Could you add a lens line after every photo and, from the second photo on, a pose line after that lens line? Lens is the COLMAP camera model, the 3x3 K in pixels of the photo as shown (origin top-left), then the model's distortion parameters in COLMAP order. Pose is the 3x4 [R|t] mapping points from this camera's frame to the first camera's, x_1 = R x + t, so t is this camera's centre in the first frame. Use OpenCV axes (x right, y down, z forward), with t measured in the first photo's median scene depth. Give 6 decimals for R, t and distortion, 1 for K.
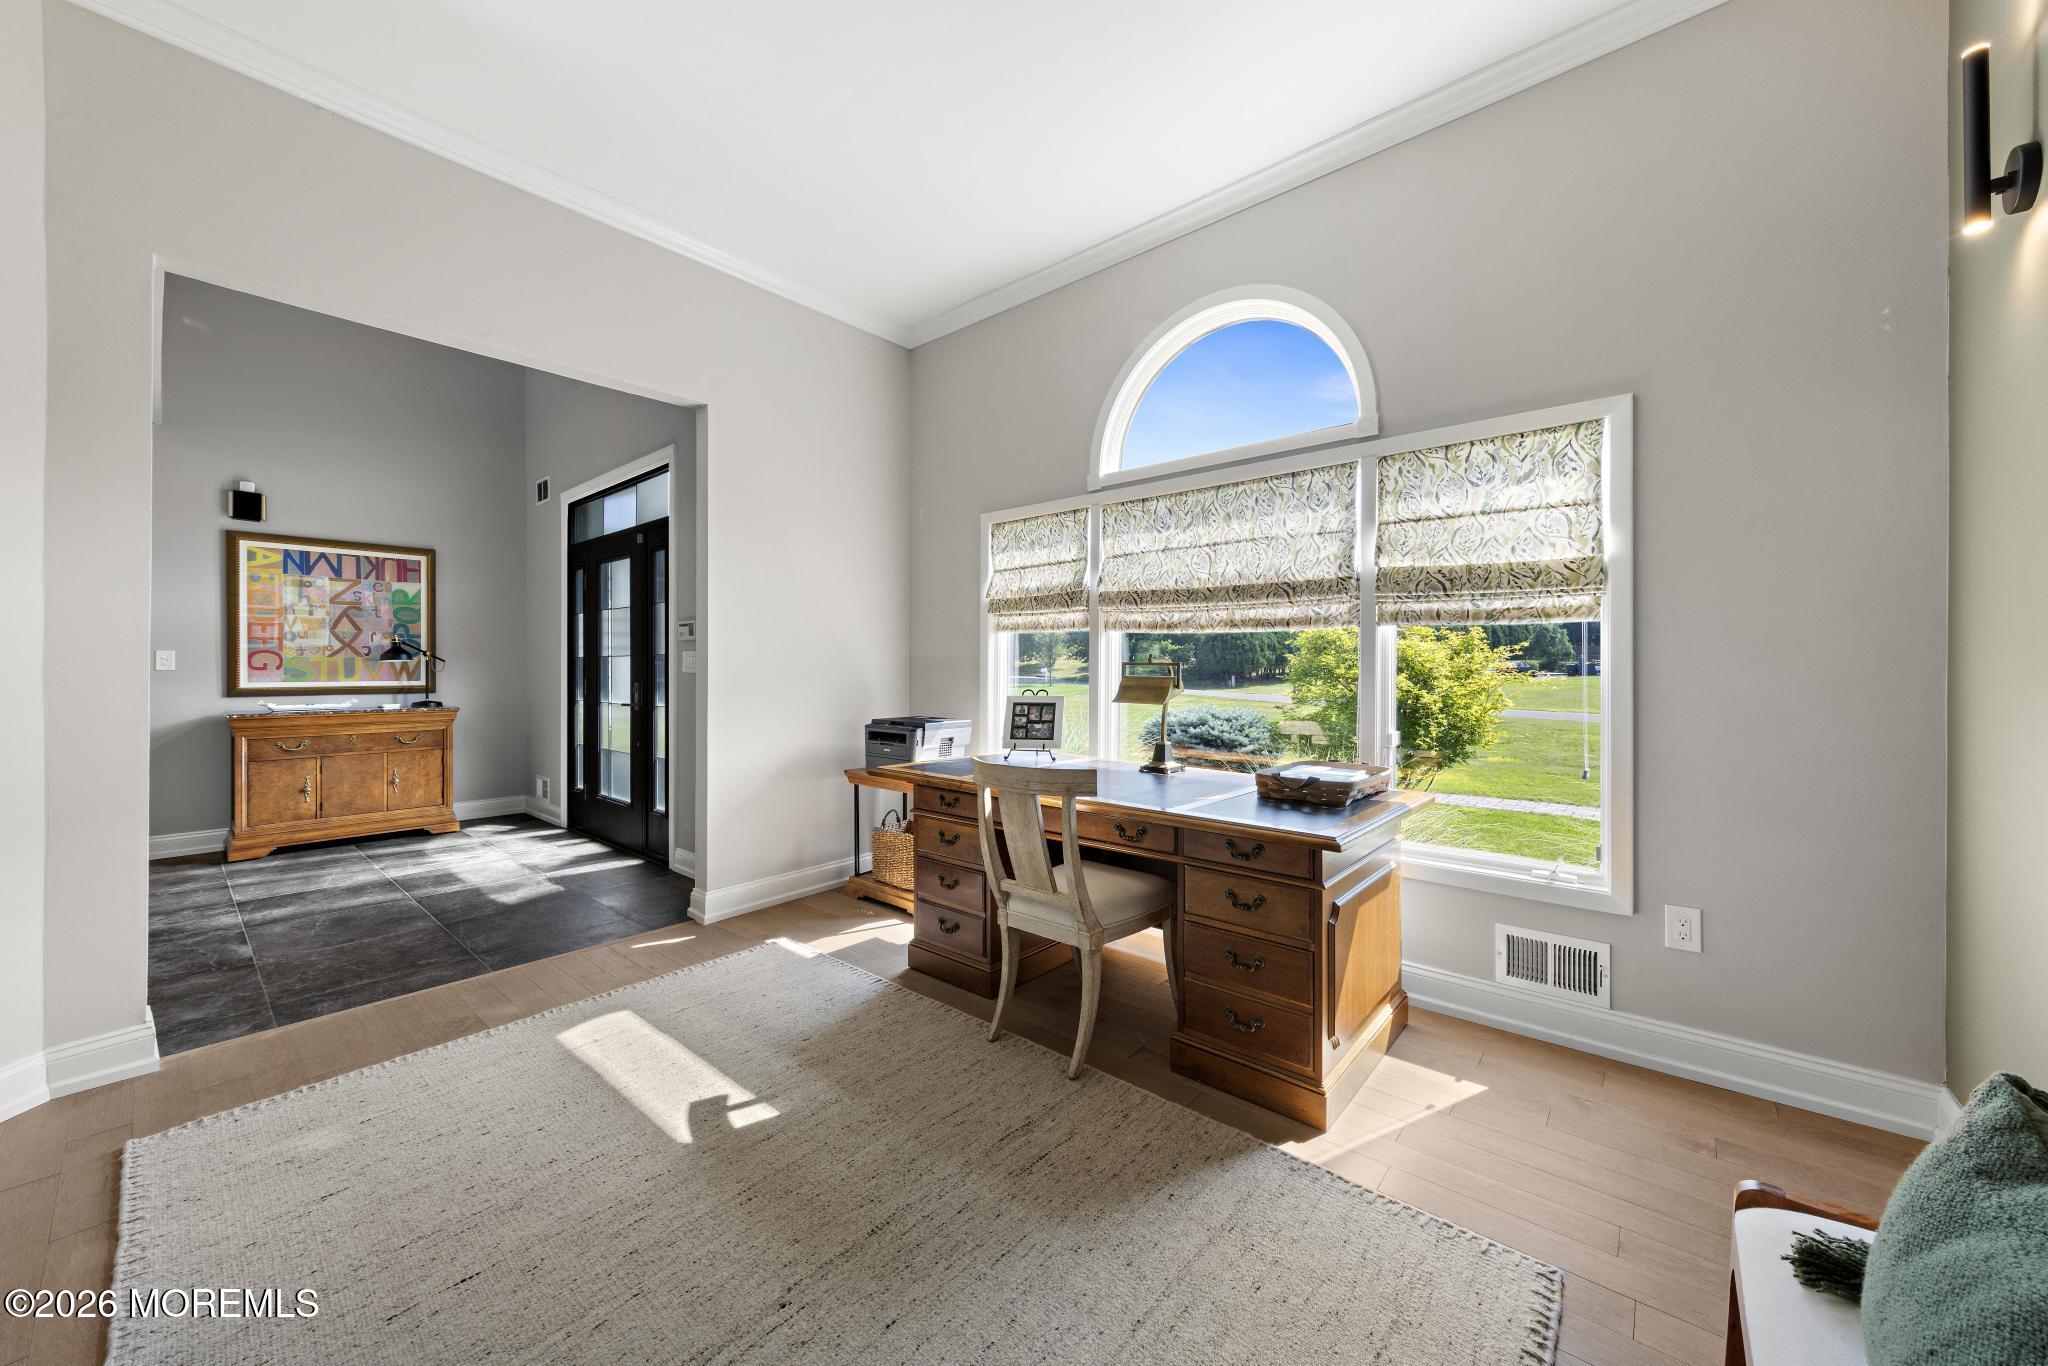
lens RADIAL K [[750.1, 0, 1031.6], [0, 750.1, 666.5], [0, 0, 1]] dist [0.001423, 0.000176]
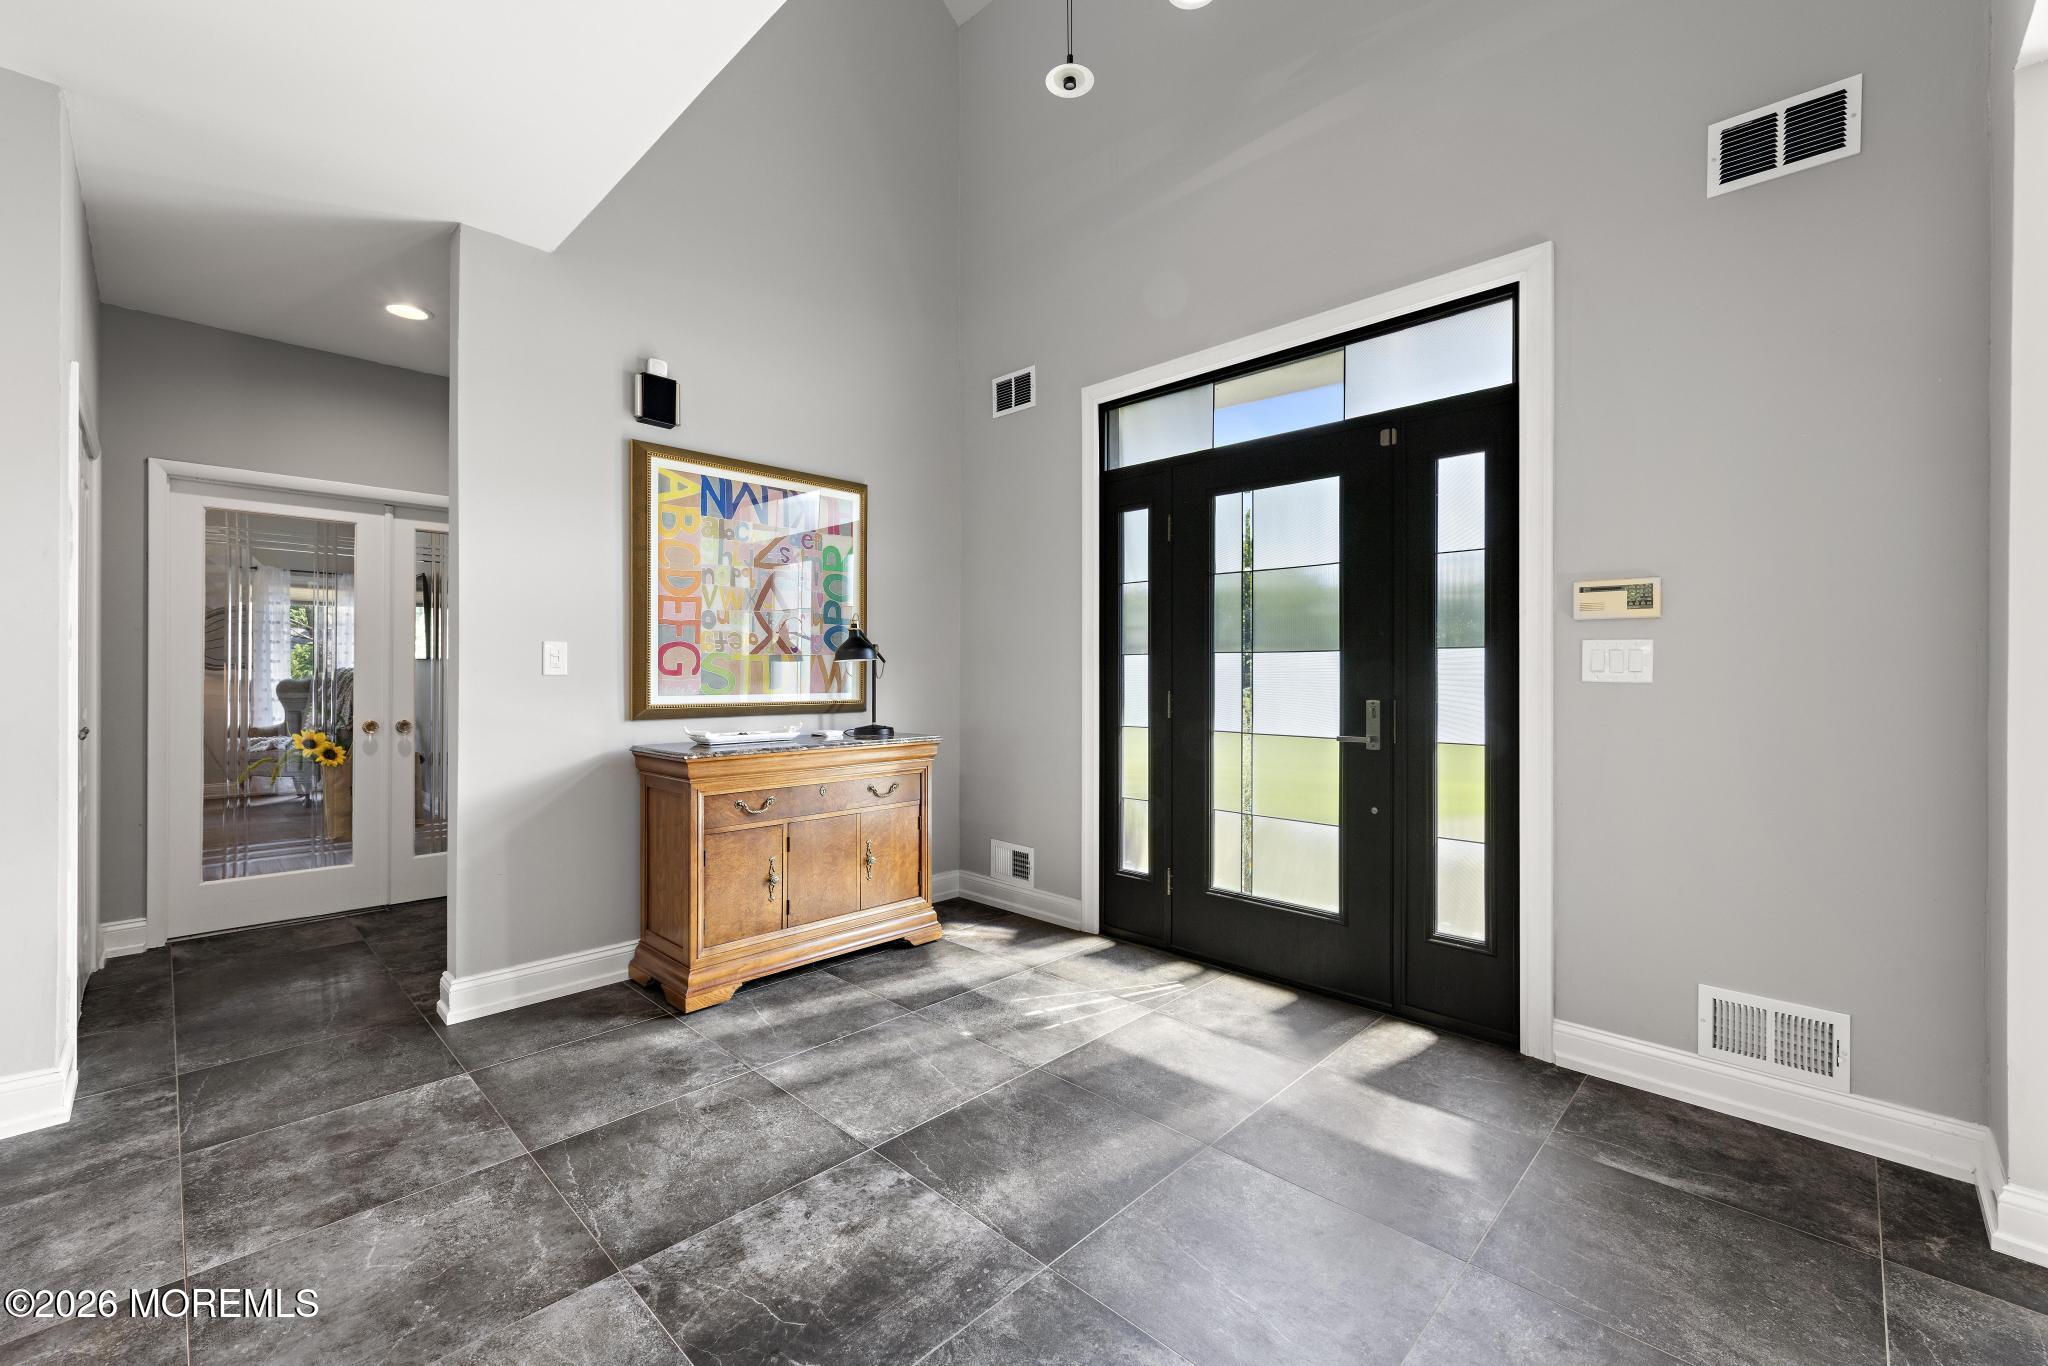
lens RADIAL K [[837.3, 0, 1025.8], [0, 837.3, 672.2], [0, 0, 1]] dist [0.004513, 0.000332]
pose [[0.998053, 0.002698, -0.062319, -0.801766], [-0.002663, 0.999996, 0.000648, 0.001371], [0.062321, -0.000481, 0.998056, 0.398457]]
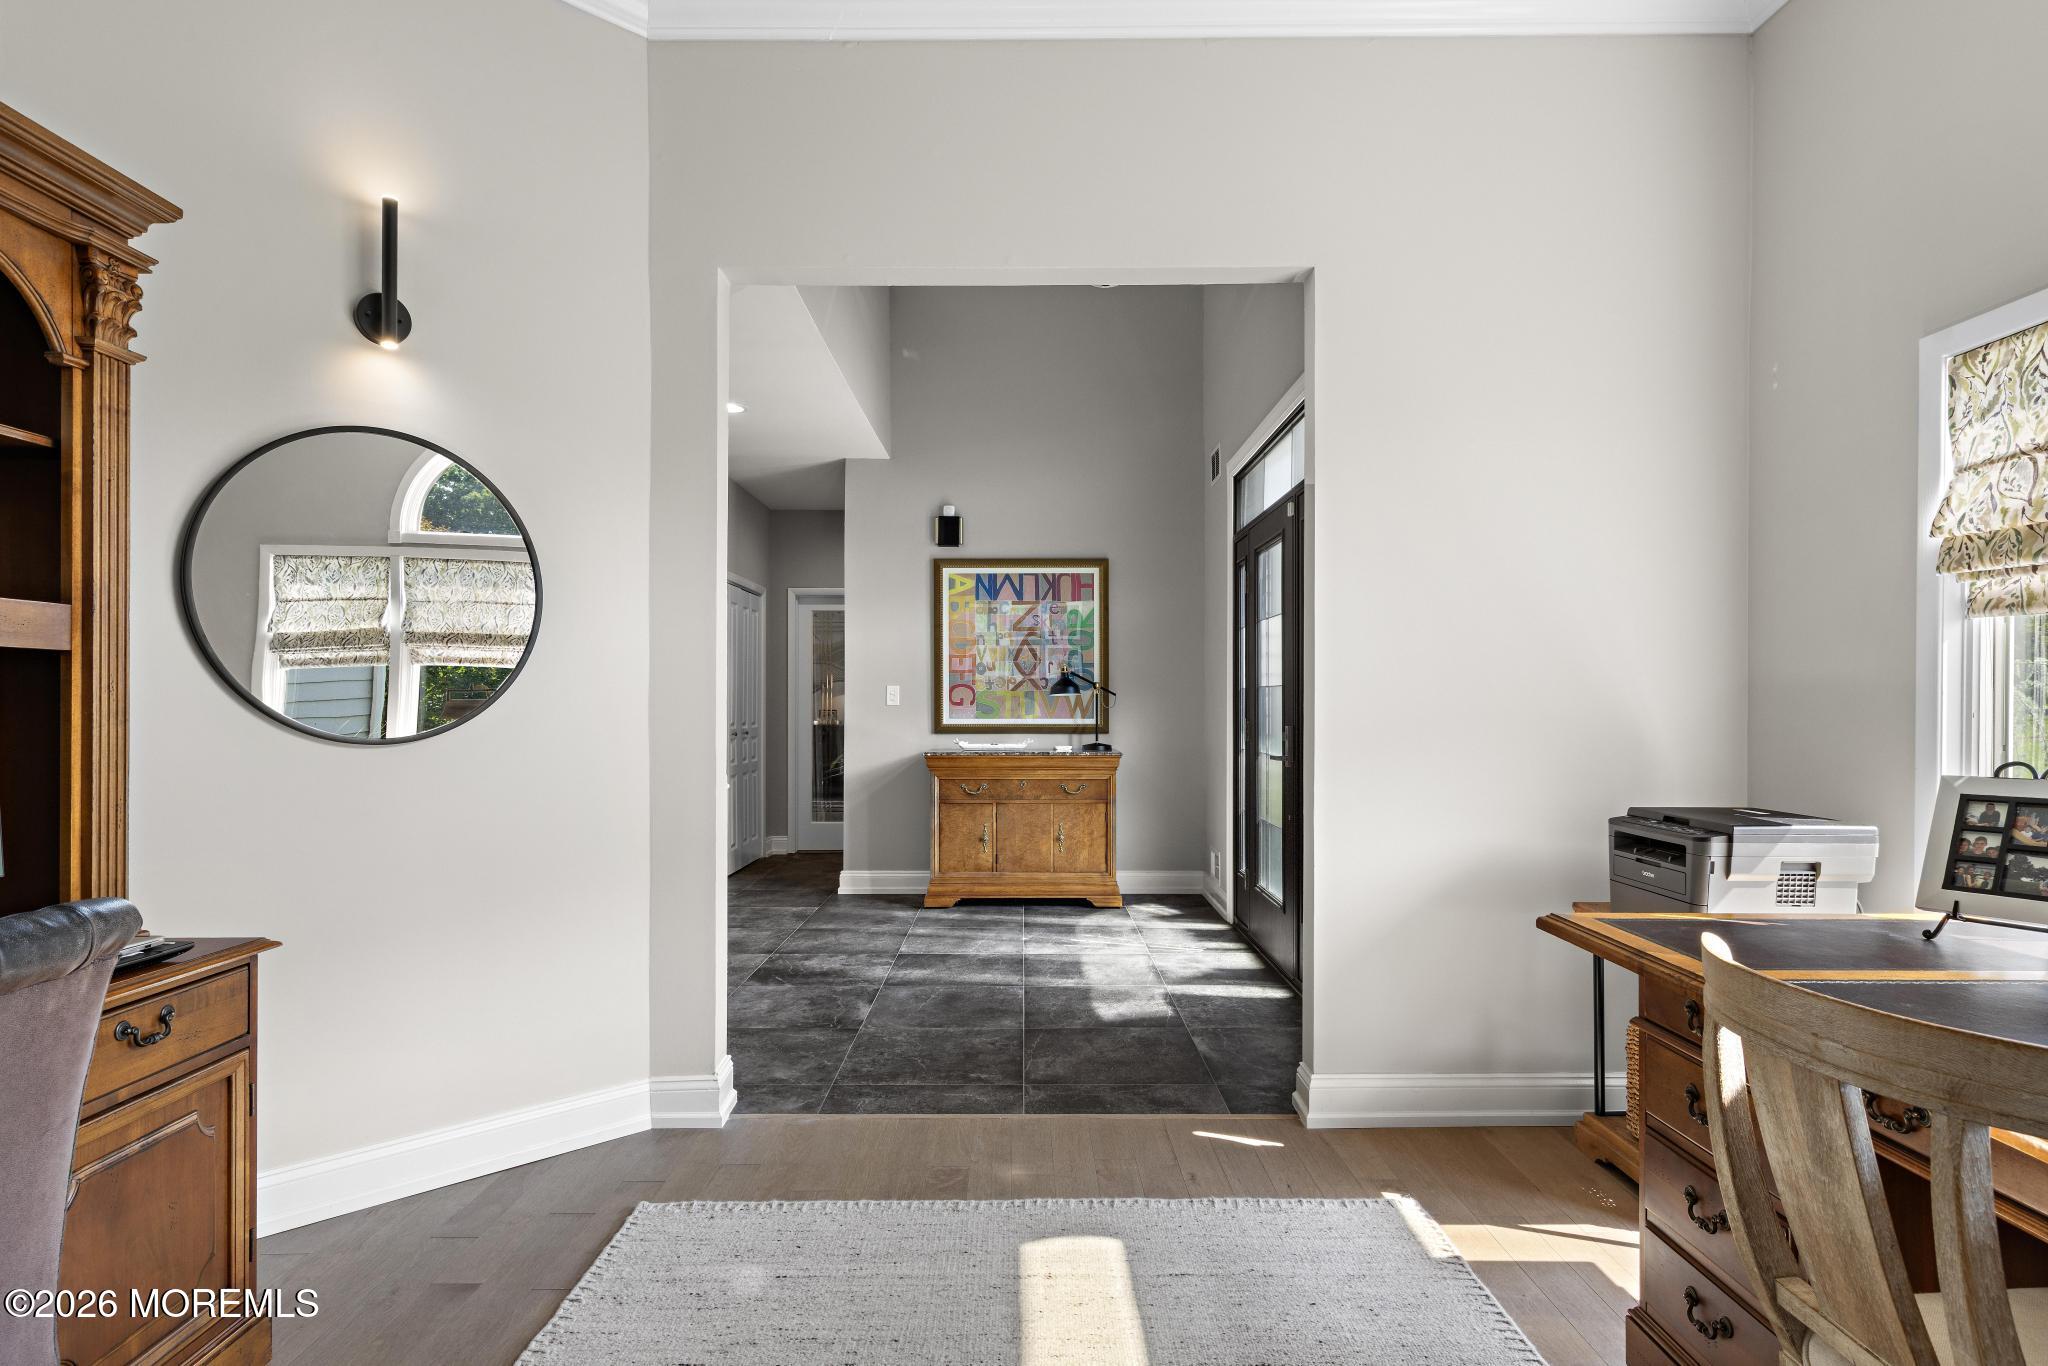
lens RADIAL K [[1098.6, 0, 1020.6], [0, 1098.6, 704.1], [0, 0, 1]] dist [0.003182, -0.000018]
pose [[0.649569, 0.001325, -0.760301, 0.069099], [0.000663, 0.999997, 0.002309, -0.000001], [0.760302, -0.002003, 0.649566, 0.196460]]
